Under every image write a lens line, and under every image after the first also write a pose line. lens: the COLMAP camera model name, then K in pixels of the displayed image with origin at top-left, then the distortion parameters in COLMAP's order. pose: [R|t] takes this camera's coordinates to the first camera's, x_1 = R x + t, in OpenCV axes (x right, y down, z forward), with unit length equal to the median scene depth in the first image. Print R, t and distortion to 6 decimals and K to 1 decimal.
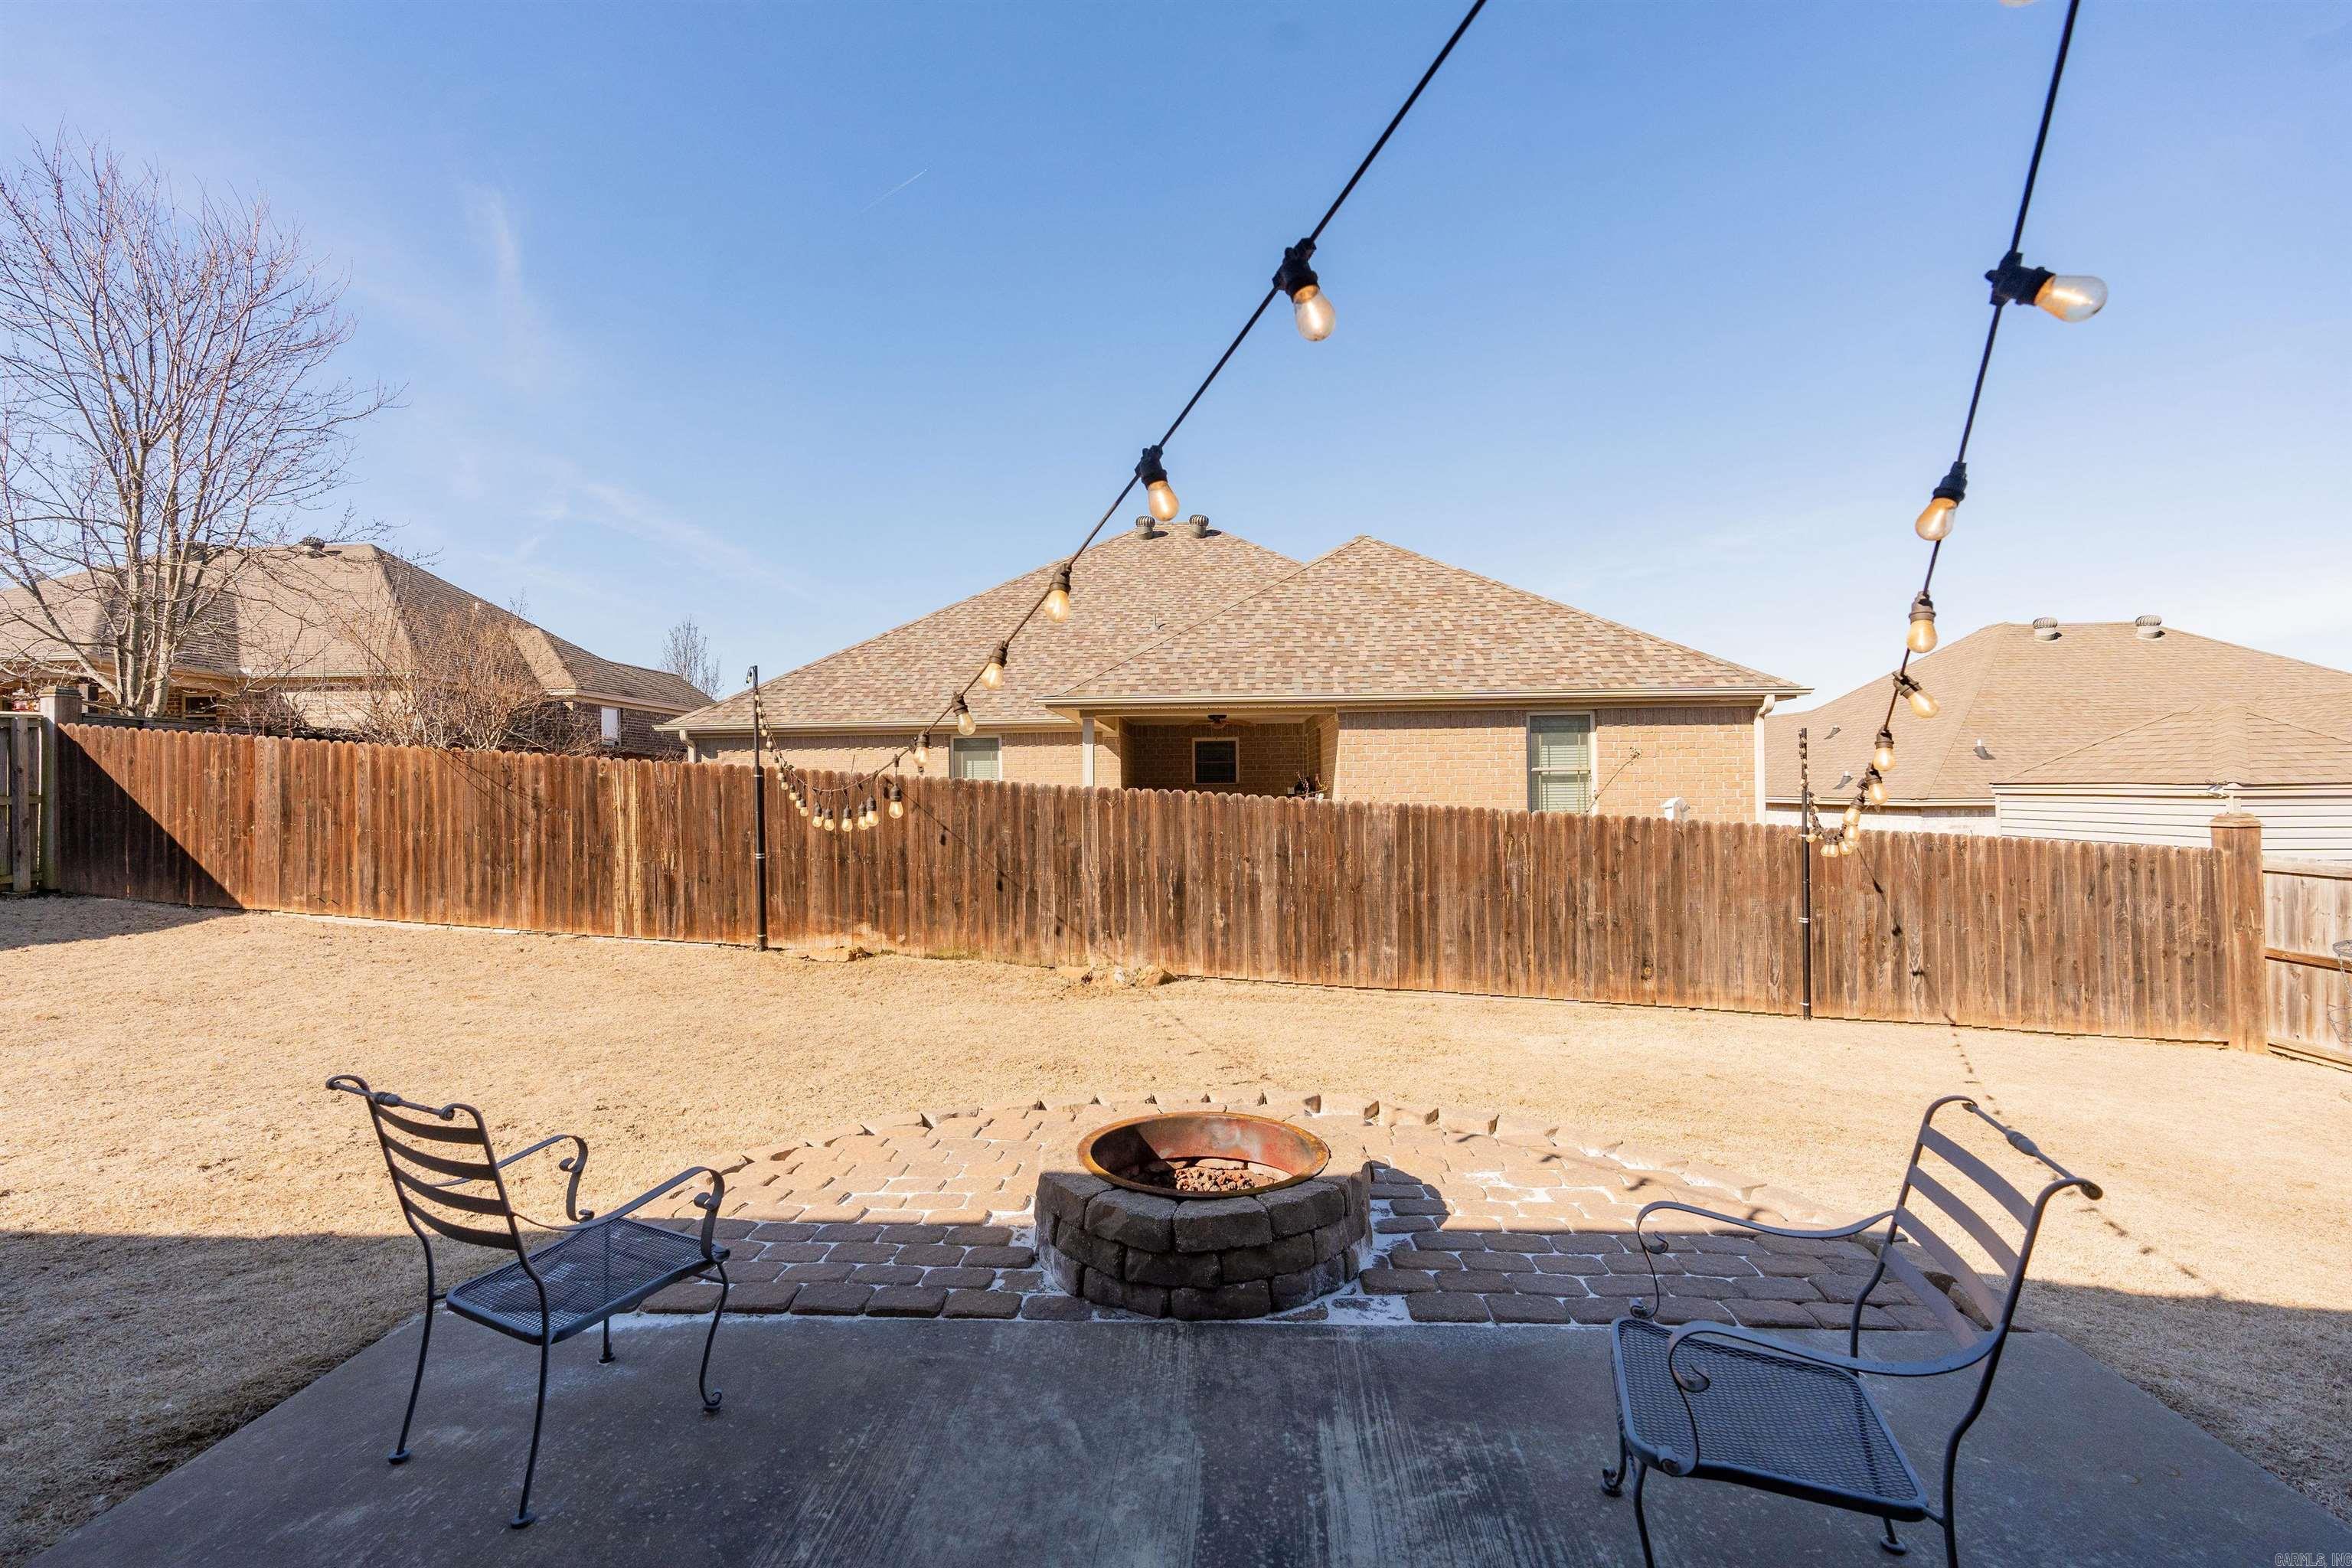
lens RADIAL K [[1051.3, 0, 1163.5], [0, 1051.3, 779.9], [0, 0, 1]] dist [-0.011759, 0.004919]
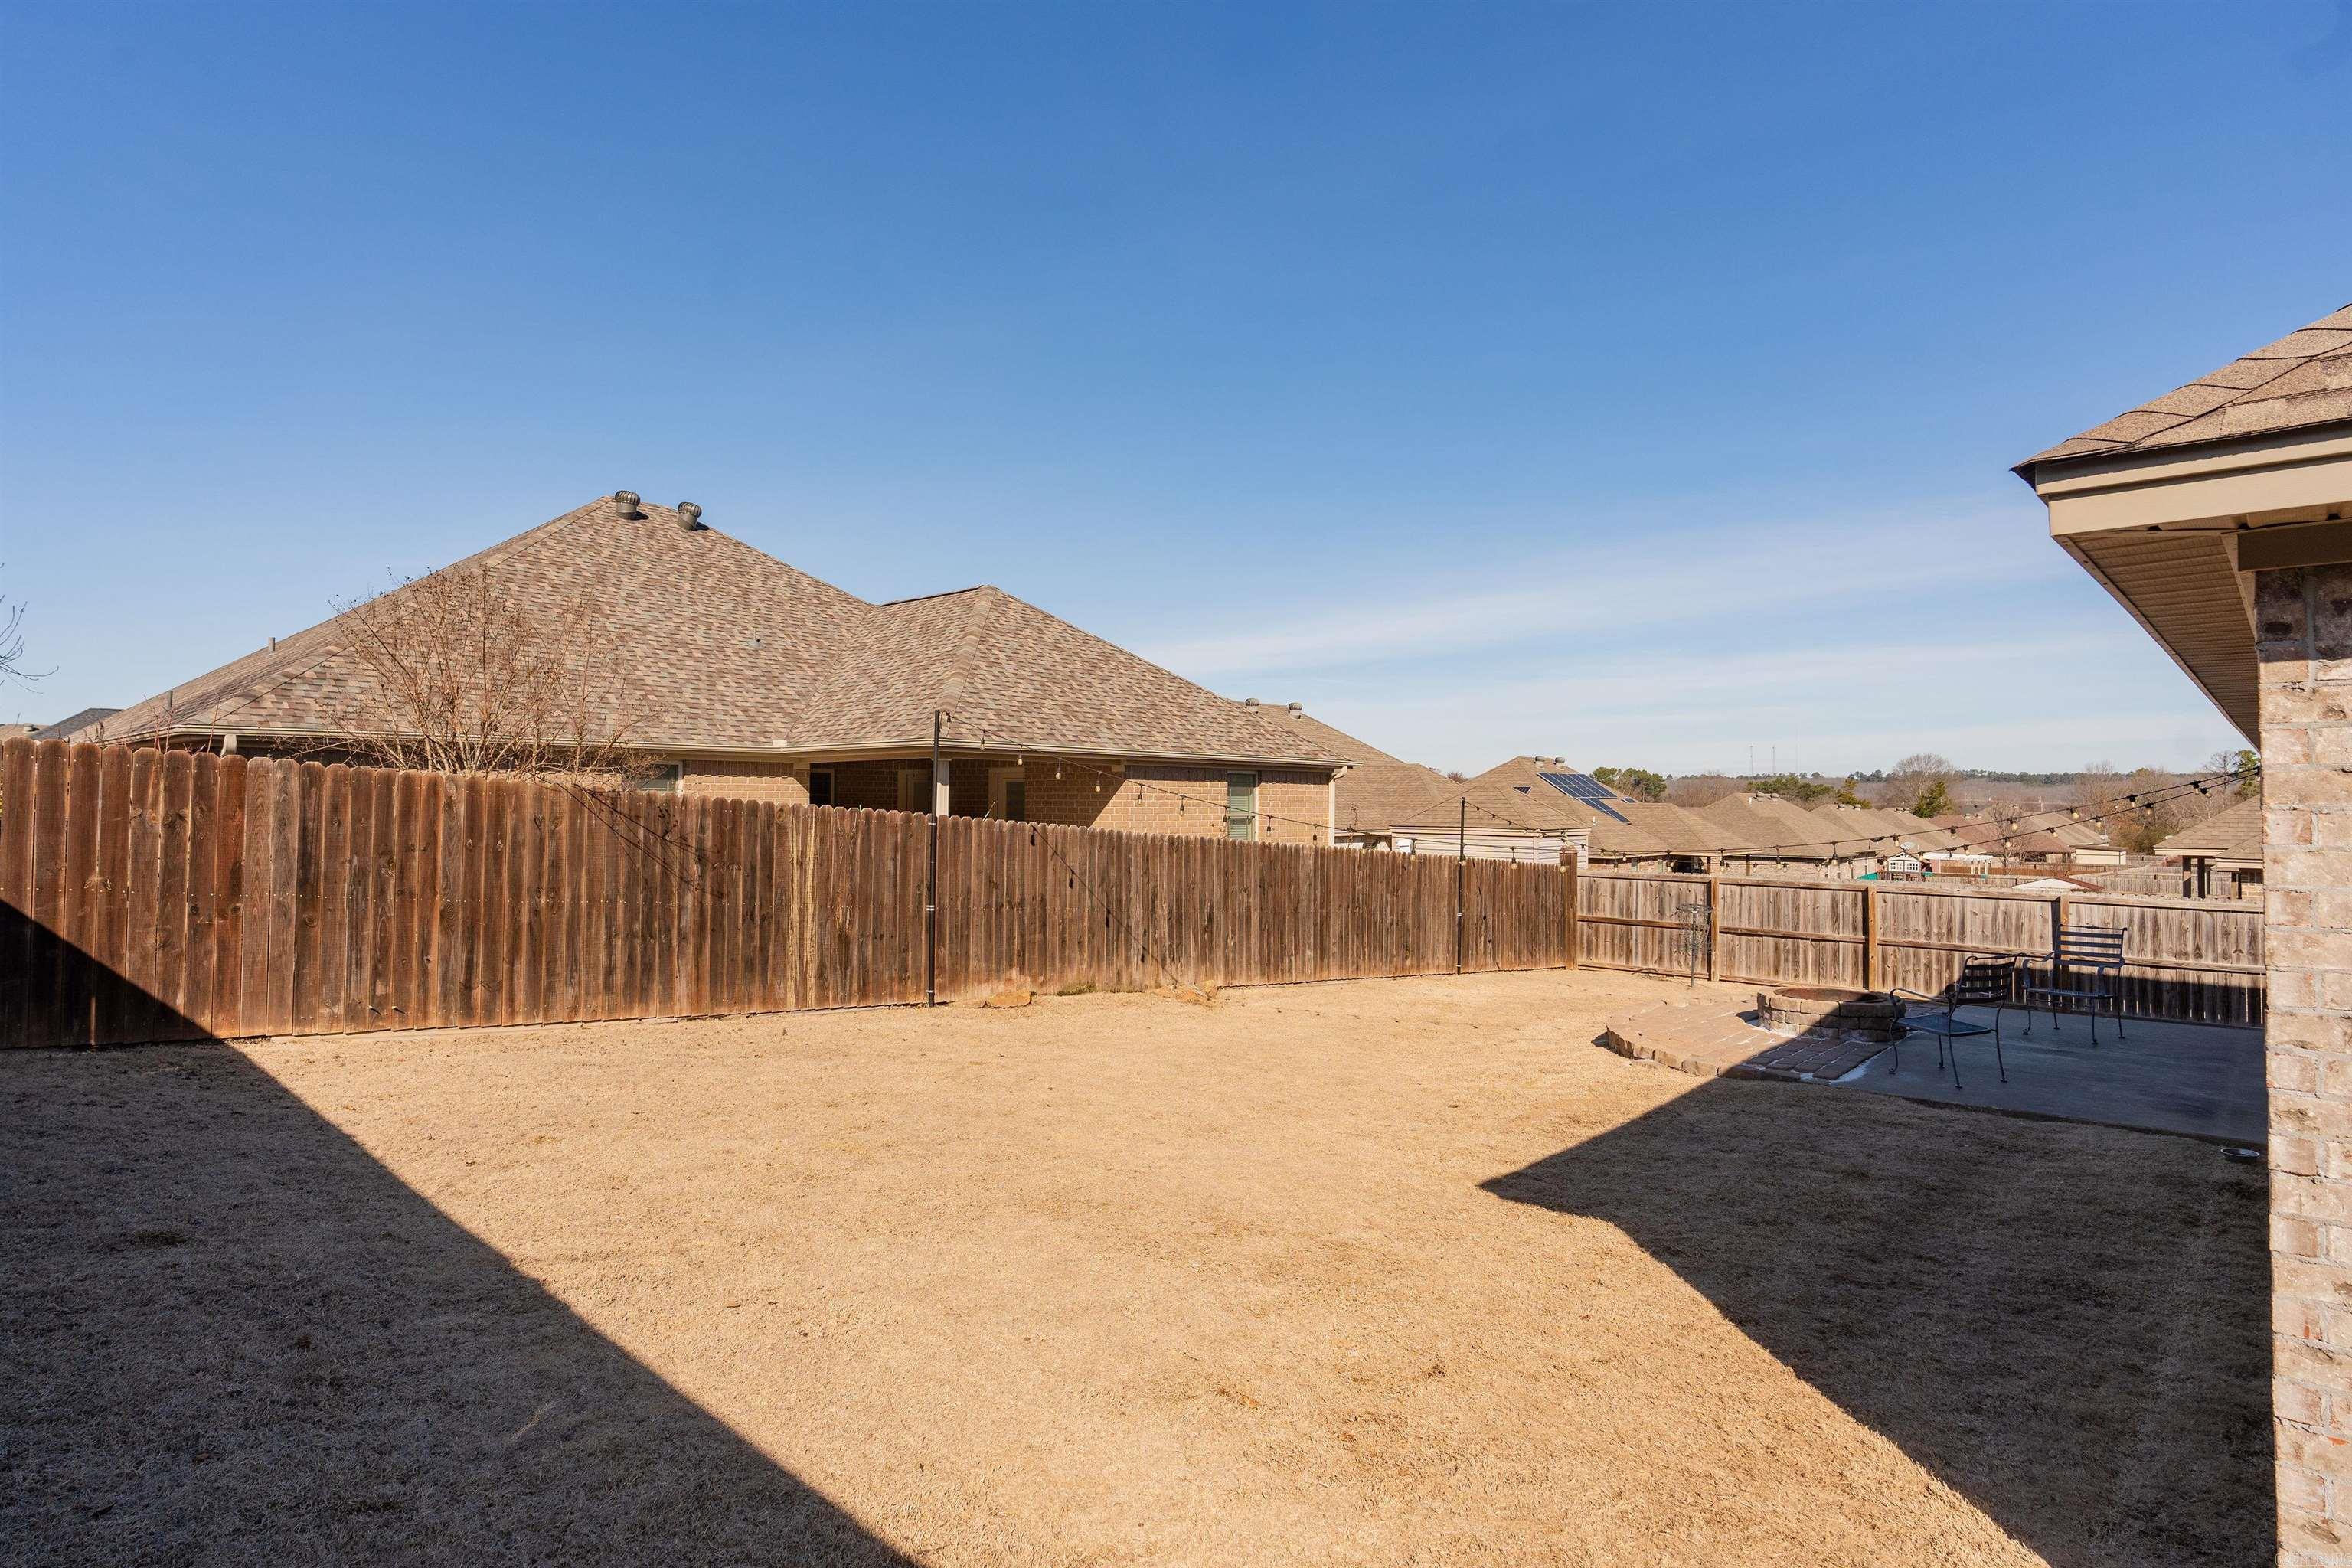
lens RADIAL K [[1221.5, 0, 1164.5], [0, 1221.5, 770.0], [0, 0, 1]] dist [-0.002139, -0.001819]
pose [[0.642693, 0.035799, 0.765287, -1.097143], [-0.020138, 0.999352, -0.029837, -0.024007], [-0.765859, 0.003764, 0.642997, 0.118644]]
